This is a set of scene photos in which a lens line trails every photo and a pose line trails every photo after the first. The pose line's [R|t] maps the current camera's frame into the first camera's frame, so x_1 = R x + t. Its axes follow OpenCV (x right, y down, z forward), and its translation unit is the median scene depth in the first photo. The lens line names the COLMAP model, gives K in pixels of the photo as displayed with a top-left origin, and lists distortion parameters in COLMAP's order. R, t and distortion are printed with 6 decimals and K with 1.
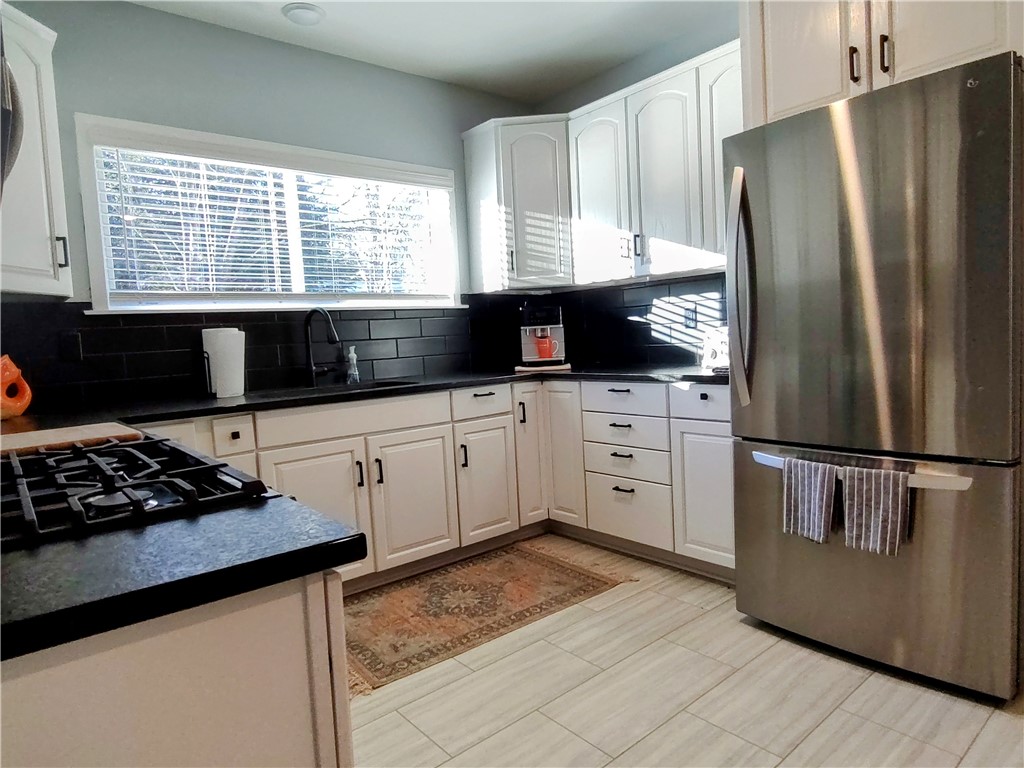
lens RADIAL K [[633.1, 0, 516.8], [0, 633.1, 383.7], [0, 0, 1]] dist [0.000773, -0.005929]
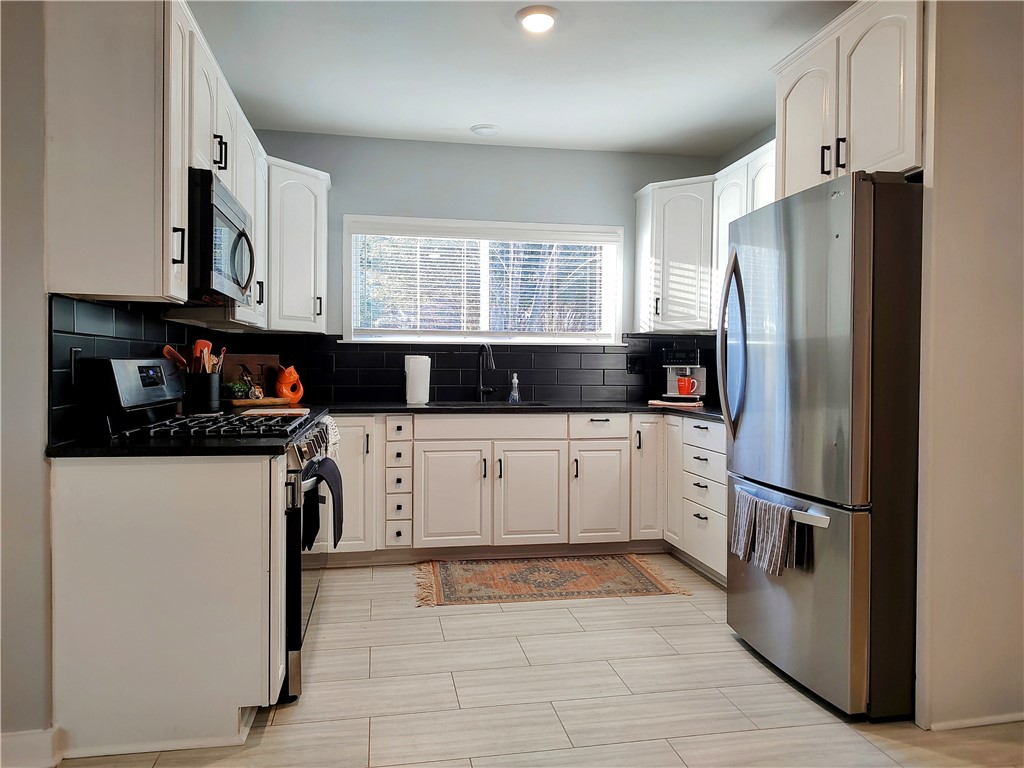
lens RADIAL K [[727.3, 0, 509.9], [0, 727.3, 381.1], [0, 0, 1]] dist [0.023408, -0.006263]
pose [[0.865339, 0.067637, -0.496602, 0.521113], [-0.088837, 0.995862, -0.019165, -0.016624], [0.493250, 0.060701, 0.867767, -0.307012]]
